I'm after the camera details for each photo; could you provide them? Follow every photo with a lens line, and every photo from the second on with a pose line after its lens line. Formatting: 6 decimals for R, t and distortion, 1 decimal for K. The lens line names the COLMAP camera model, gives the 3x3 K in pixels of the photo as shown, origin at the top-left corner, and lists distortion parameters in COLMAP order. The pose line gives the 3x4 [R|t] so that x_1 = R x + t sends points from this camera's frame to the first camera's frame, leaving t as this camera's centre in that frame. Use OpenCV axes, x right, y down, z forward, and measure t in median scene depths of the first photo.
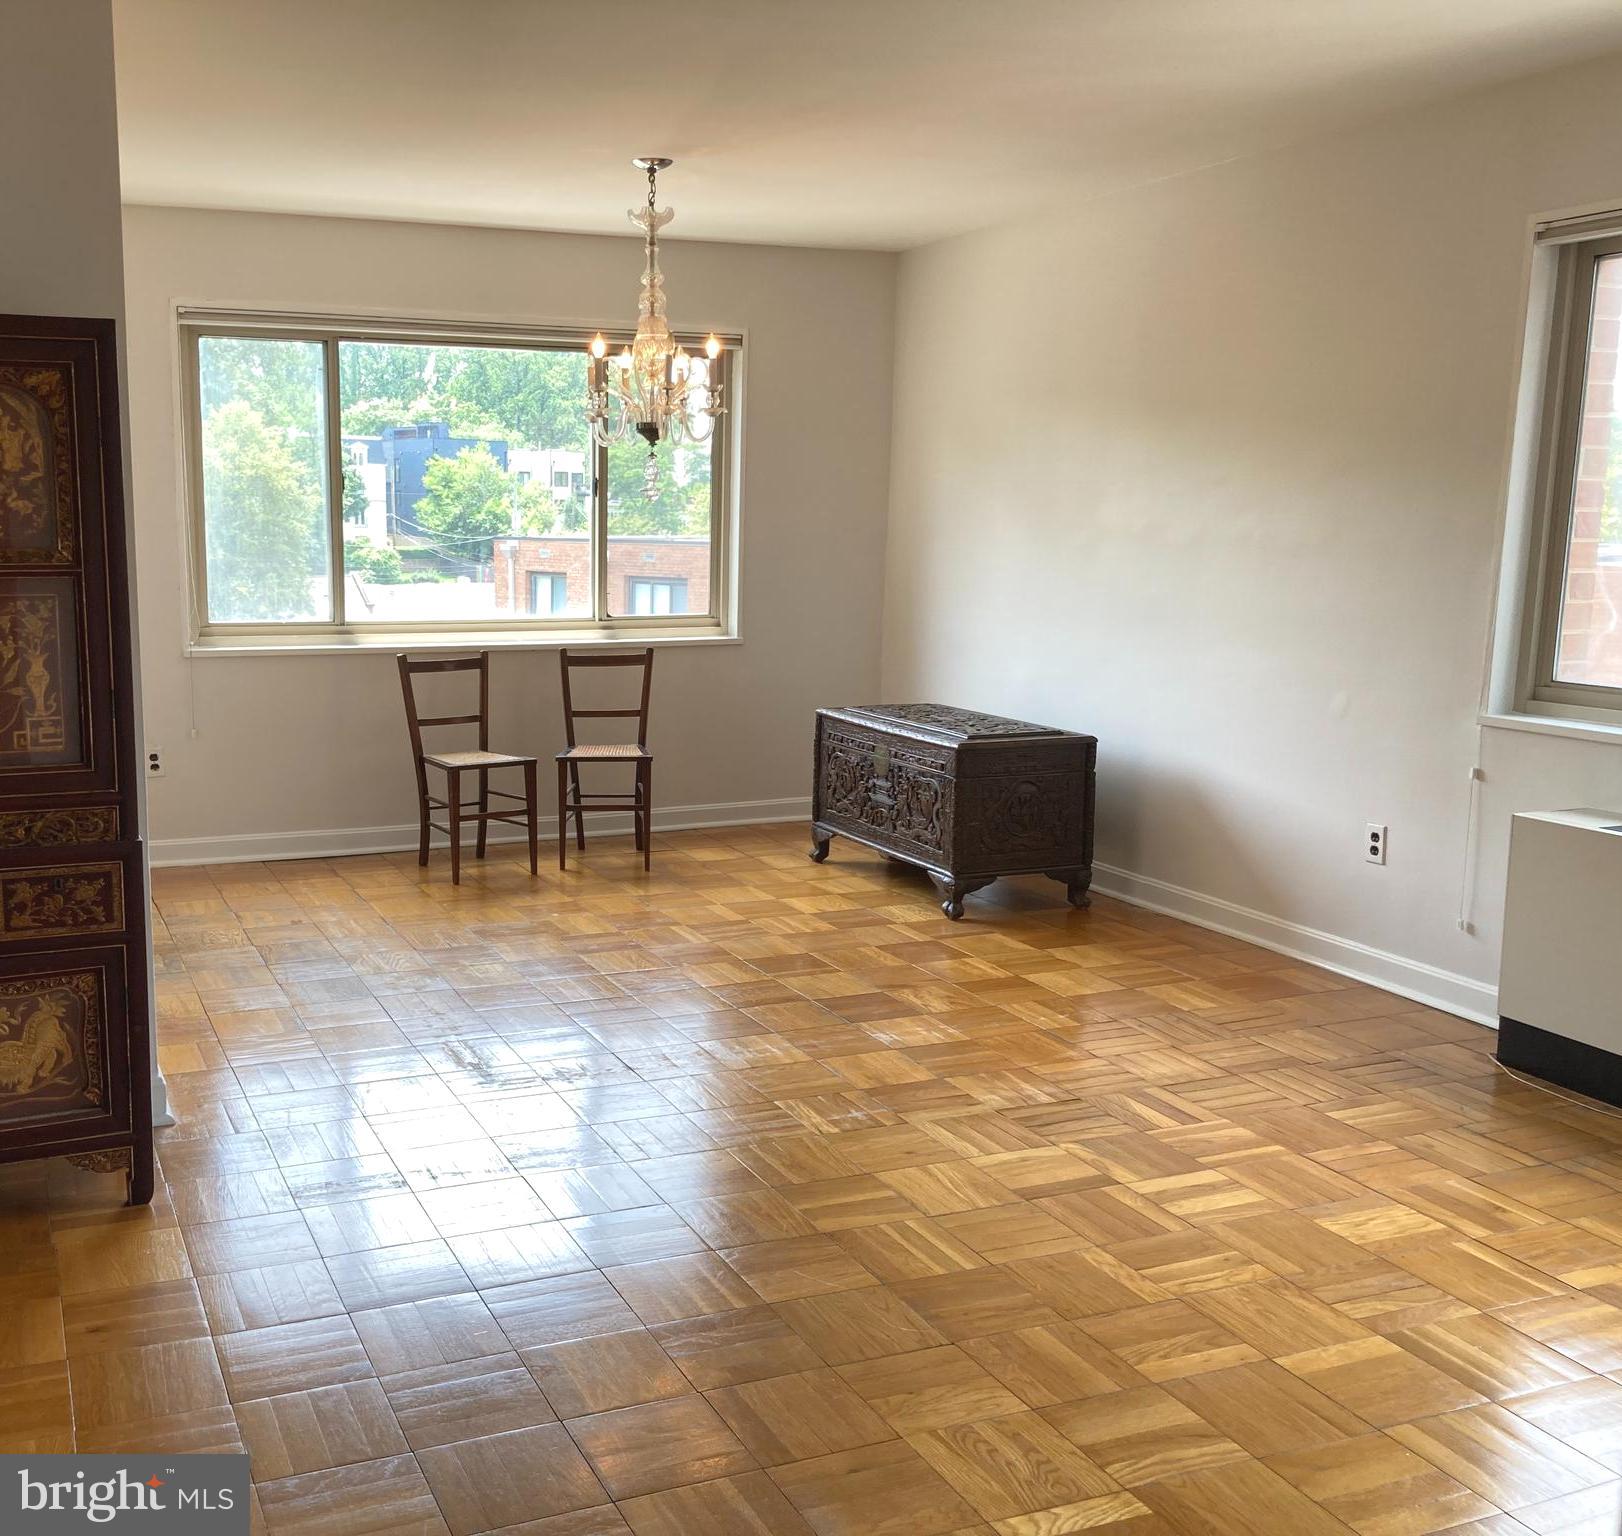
lens RADIAL K [[1718.1, 0, 722.2], [0, 1718.1, 785.9], [0, 0, 1]] dist [0.004783, 0.000000]
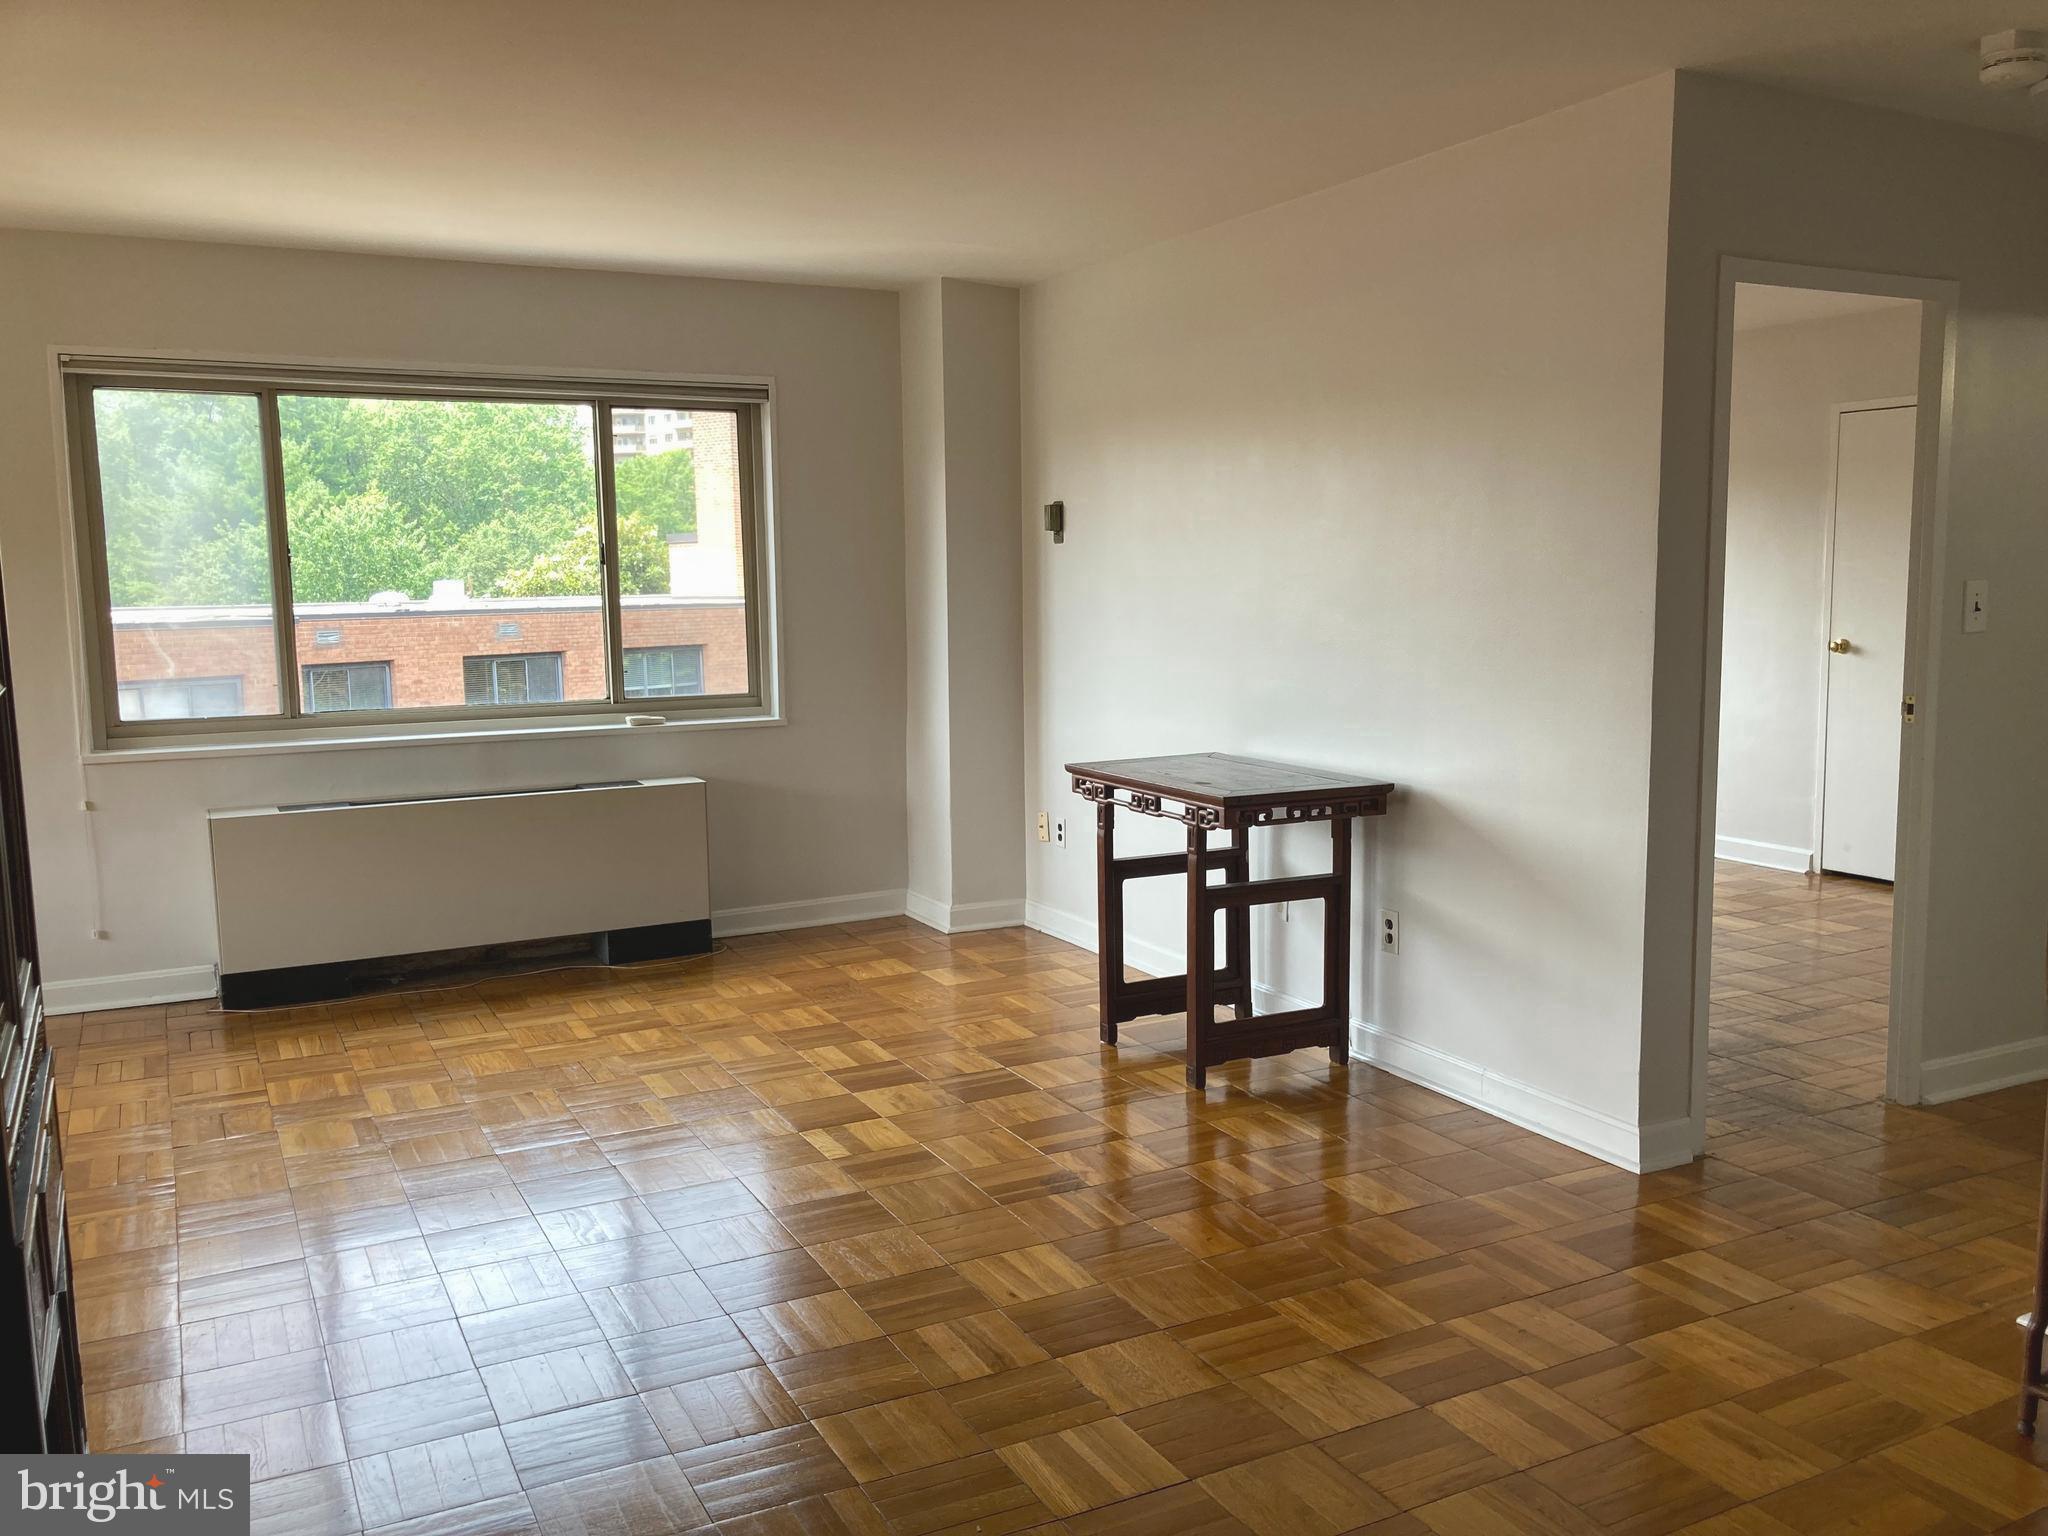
lens RADIAL K [[1593.5, 0, 1029.8], [0, 1593.5, 765.6], [0, 0, 1]] dist [0.037013, -0.011284]
pose [[-0.081503, -0.125303, 0.988765, -0.763798], [0.170753, 0.975642, 0.137715, -0.081595], [-0.981937, 0.180058, -0.058122, 0.445227]]
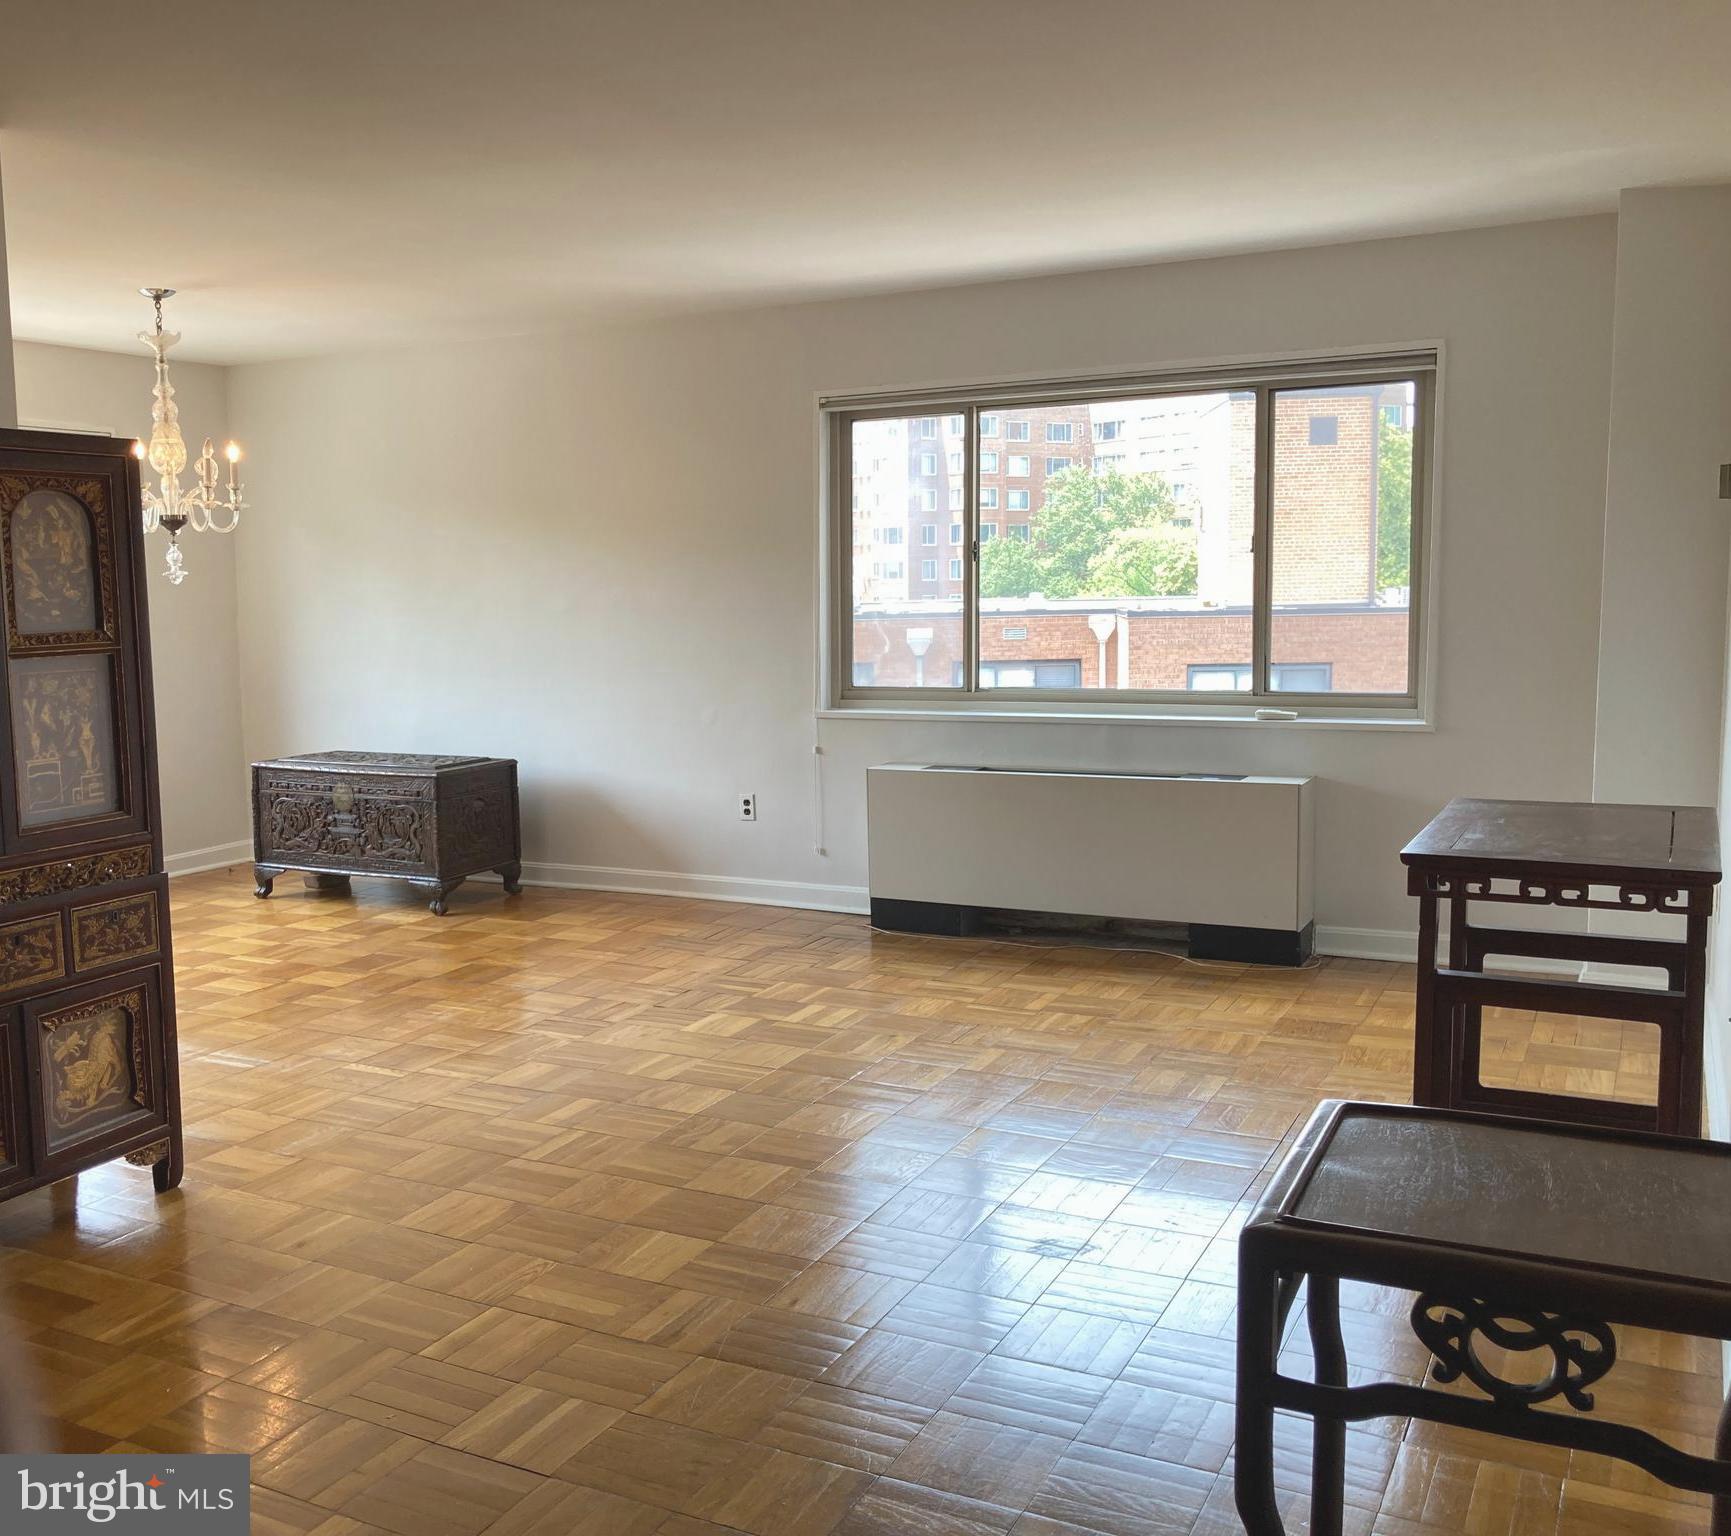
lens RADIAL K [[1635.9, 0, 847.4], [0, 1635.9, 759.0], [0, 0, 1]] dist [0.070564, 0.000000]
pose [[0.753689, -0.092008, 0.650759, -0.521463], [0.128079, 0.991731, -0.008120, 0.017069], [-0.644631, 0.089469, 0.759241, -0.129934]]
